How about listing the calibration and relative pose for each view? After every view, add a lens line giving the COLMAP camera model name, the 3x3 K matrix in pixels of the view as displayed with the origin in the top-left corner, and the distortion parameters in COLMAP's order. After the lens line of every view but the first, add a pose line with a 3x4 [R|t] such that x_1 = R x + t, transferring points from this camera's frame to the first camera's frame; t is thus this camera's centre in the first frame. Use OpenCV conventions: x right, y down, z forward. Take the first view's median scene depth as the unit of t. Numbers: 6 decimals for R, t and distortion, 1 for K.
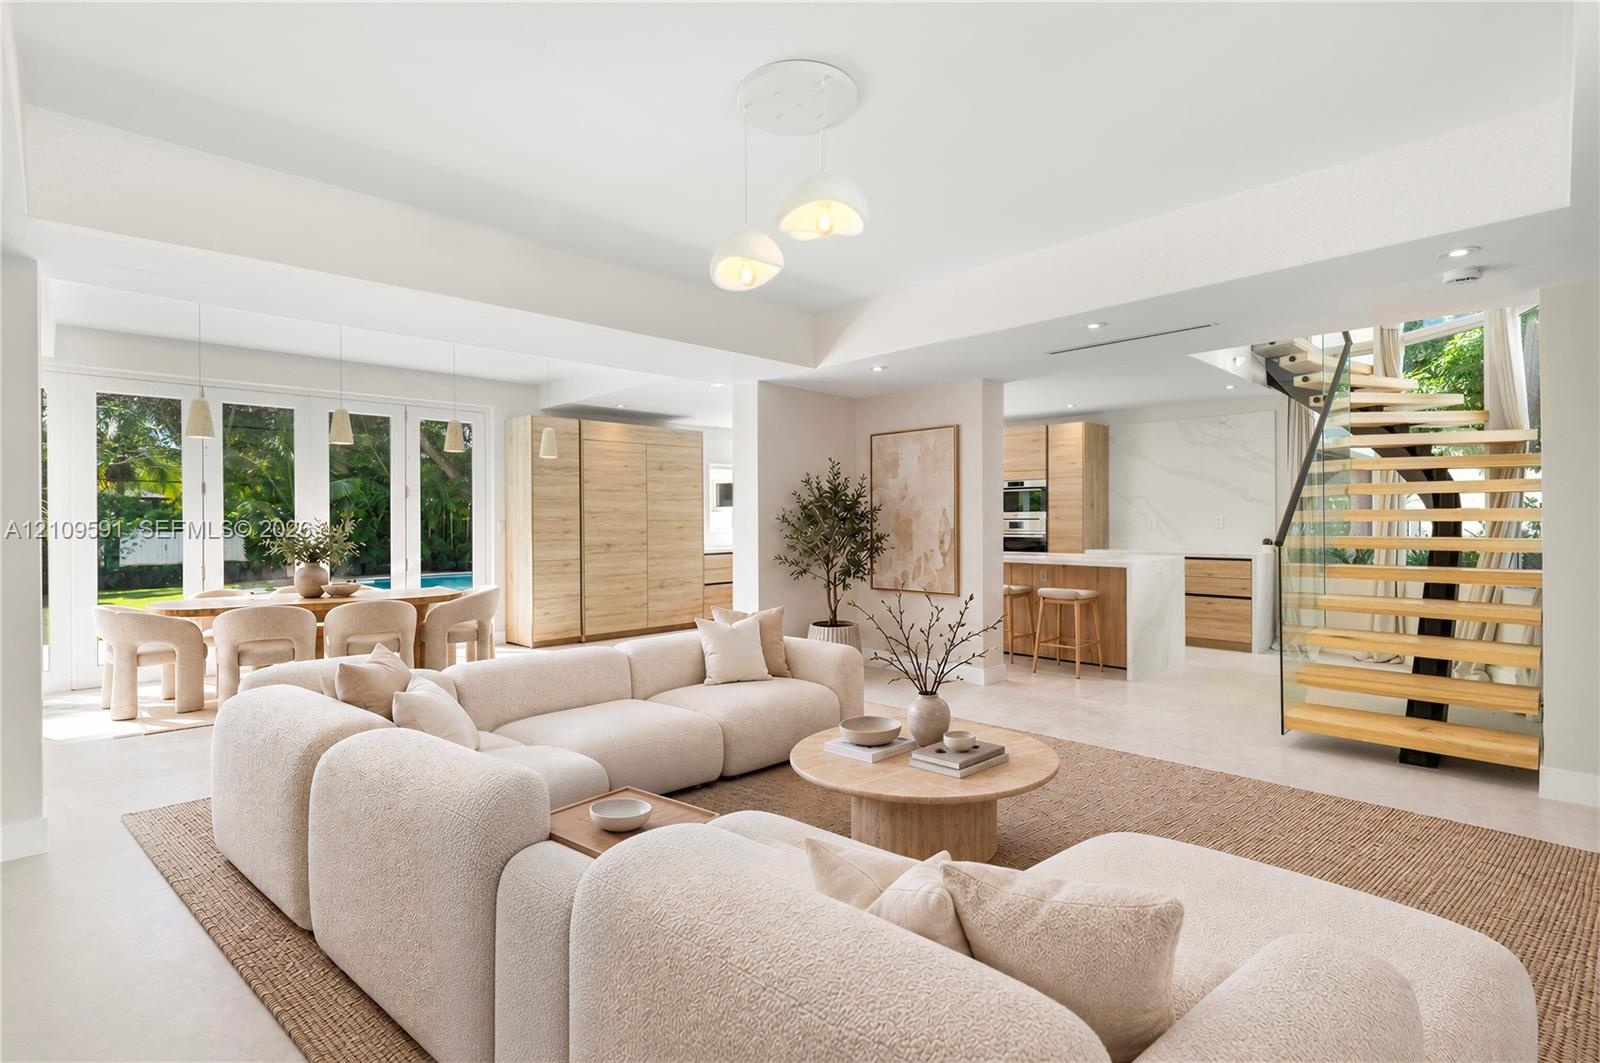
lens RADIAL K [[770.9, 0, 798.6], [0, 770.9, 515.2], [0, 0, 1]] dist [-0.000609, -0.000141]
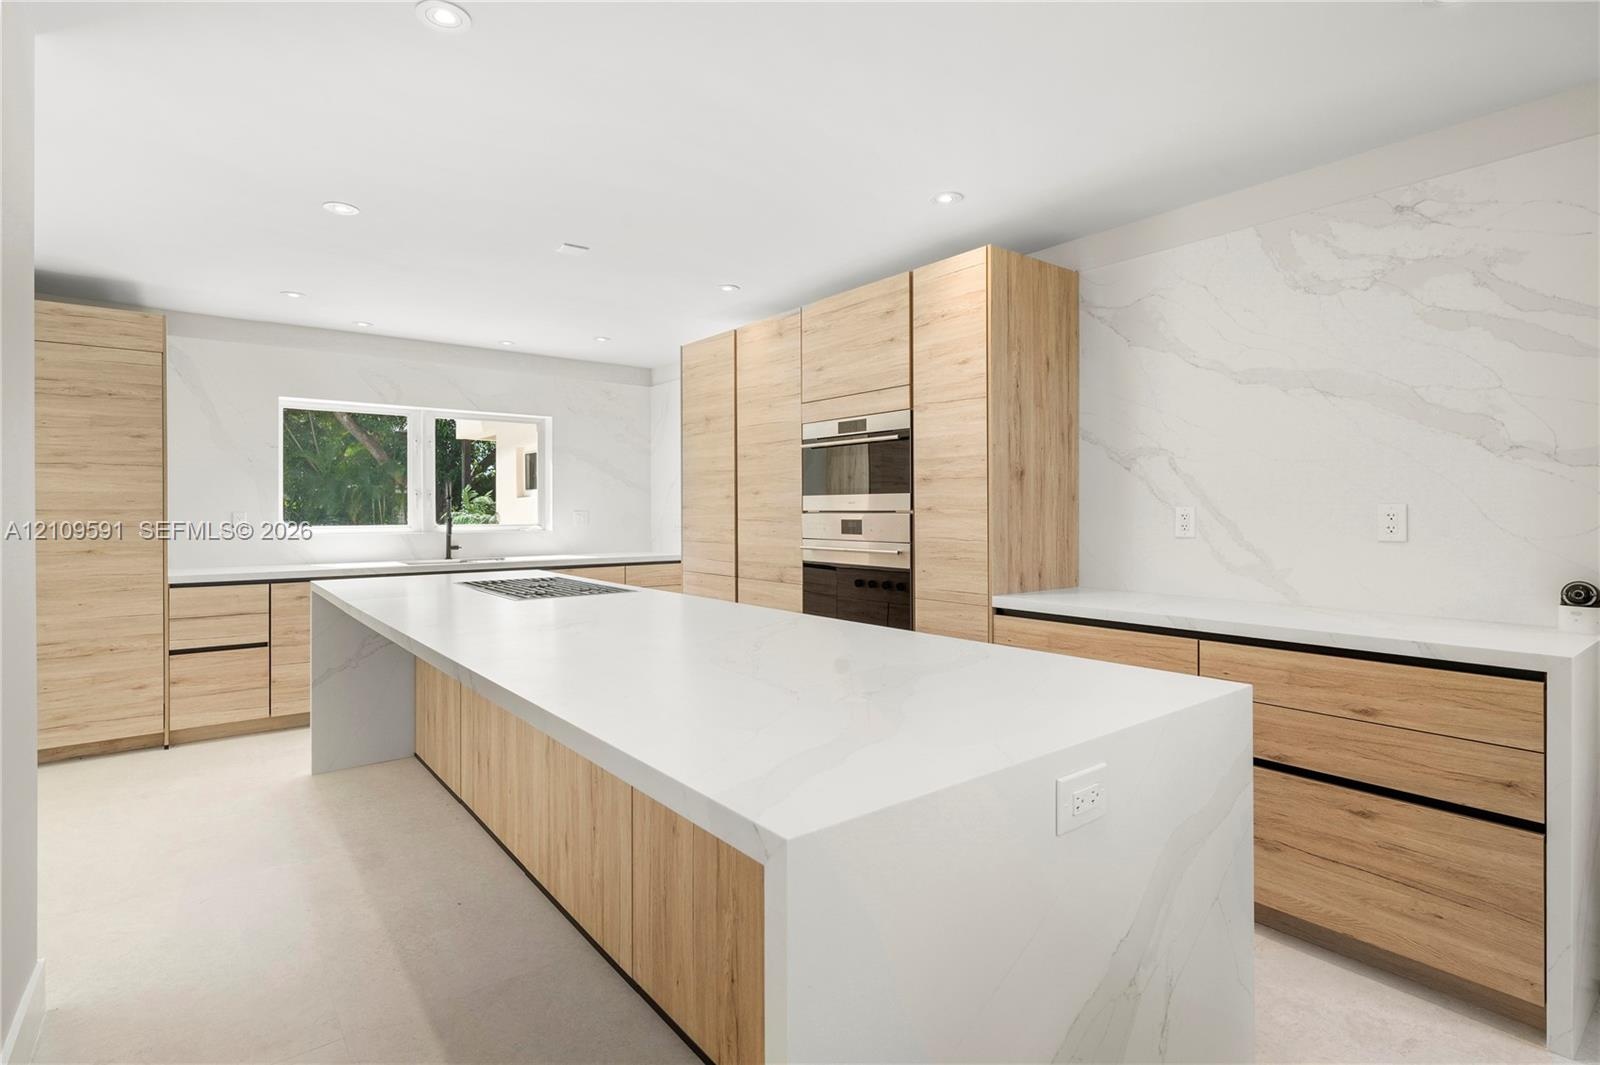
lens RADIAL K [[794.9, 0, 800.5], [0, 794.9, 511.1], [0, 0, 1]] dist [0.000102, 0.000313]
pose [[0.994438, 0.004382, -0.105235, 0.324300], [-0.003742, 0.999973, 0.006273, 0.002343], [0.105259, -0.005844, 0.994428, 0.623726]]
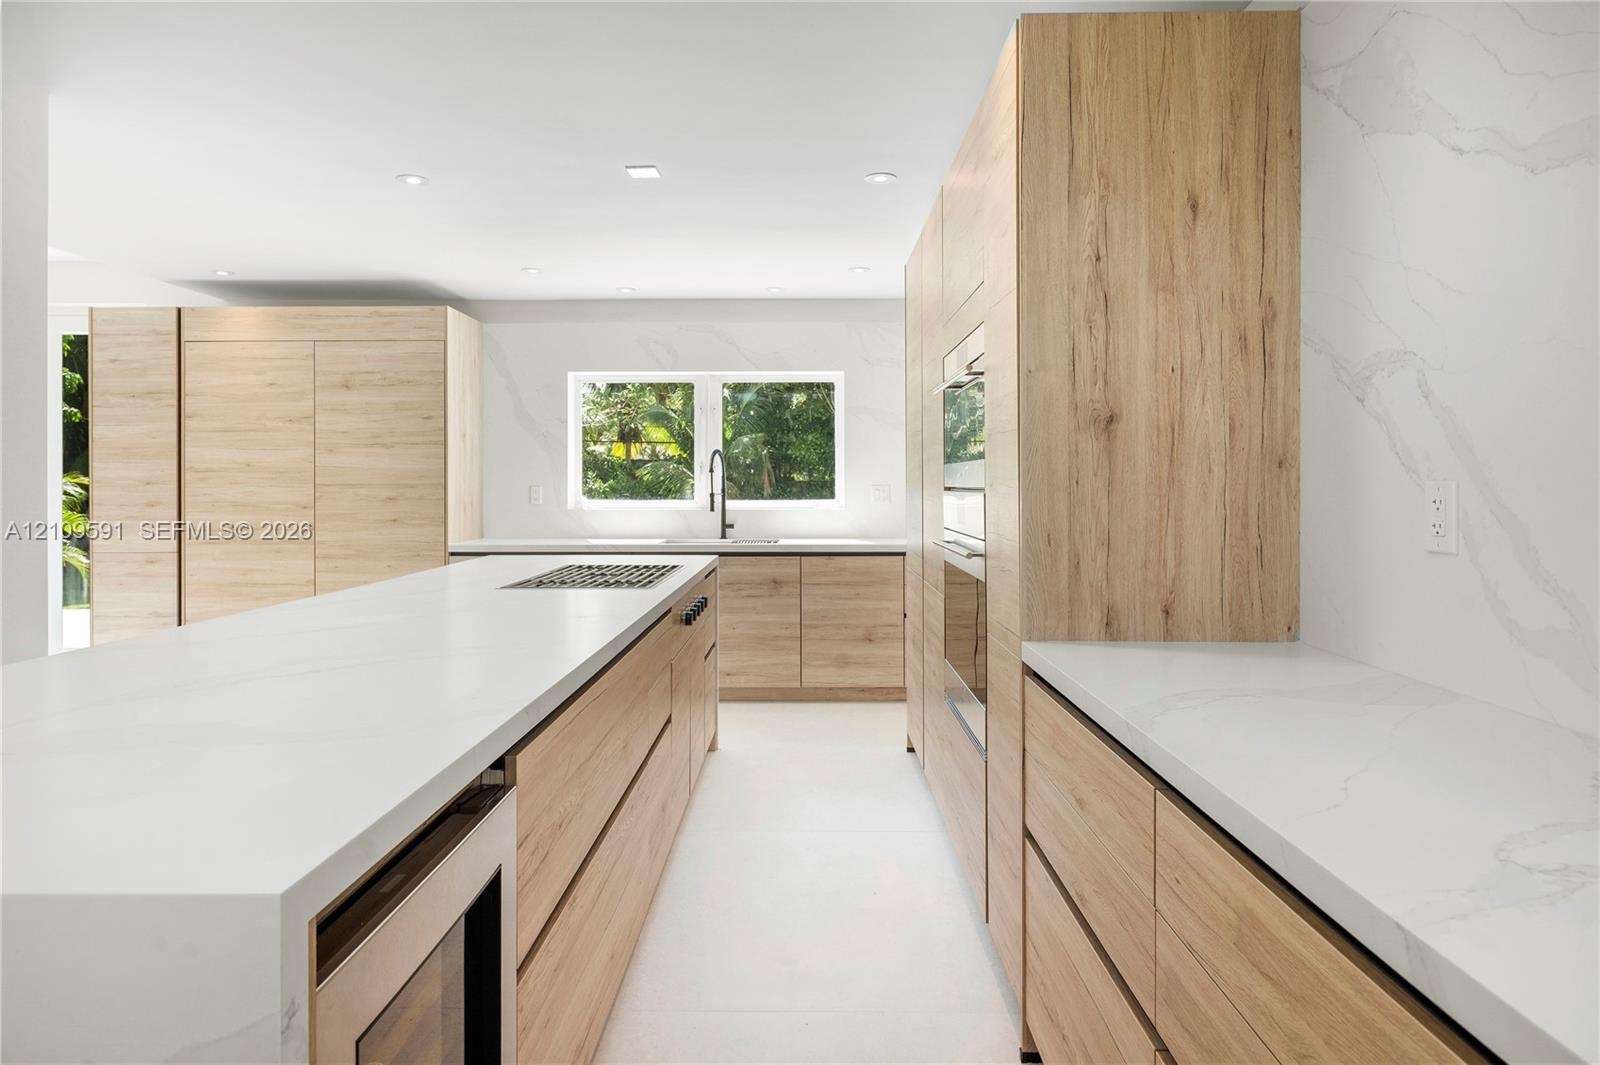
lens RADIAL K [[957.6, 0, 797.8], [0, 957.6, 488.5], [0, 0, 1]] dist [-0.000213, -0.000411]
pose [[0.705491, 0.009003, -0.708661, 0.516065], [-0.000258, 0.999923, 0.012446, 0.000921], [0.708718, -0.008598, 0.705439, 0.788776]]
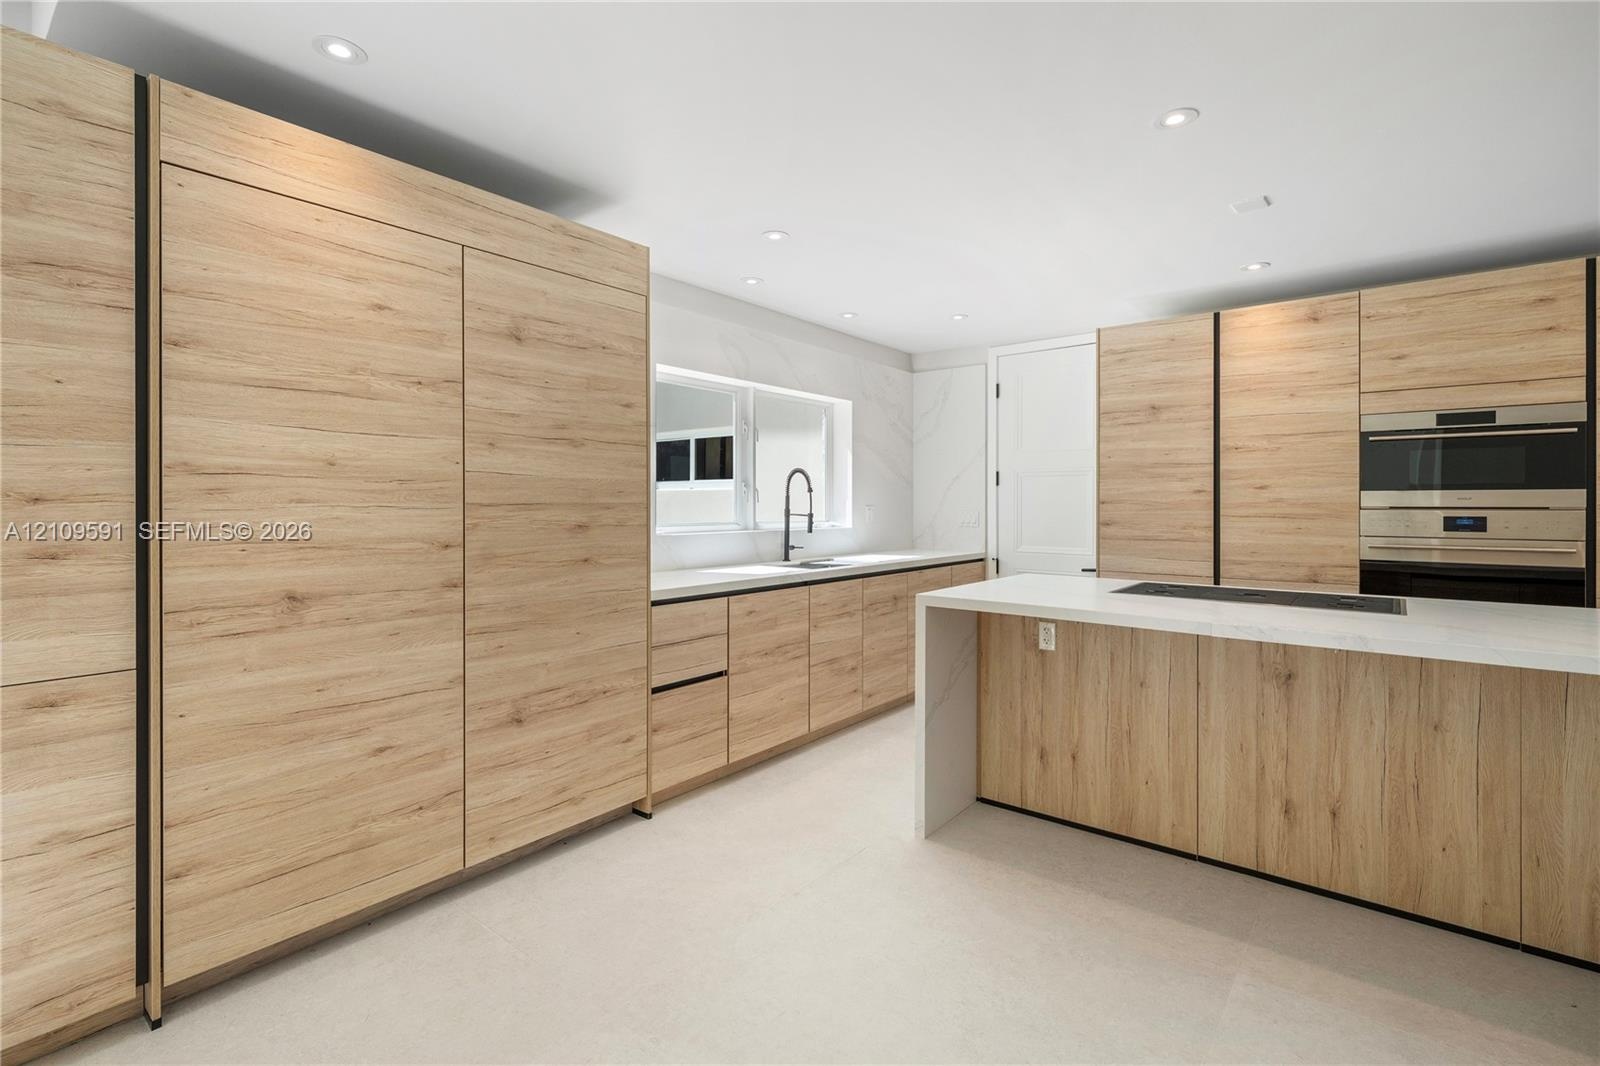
lens RADIAL K [[744.2, 0, 790.0], [0, 744.2, 506.5], [0, 0, 1]] dist [-0.001855, -0.000111]
pose [[0.993306, 0.006923, 0.115304, -0.108215], [-0.007751, 0.999947, 0.006736, 0.004697], [-0.115251, -0.007584, 0.993307, 0.719933]]
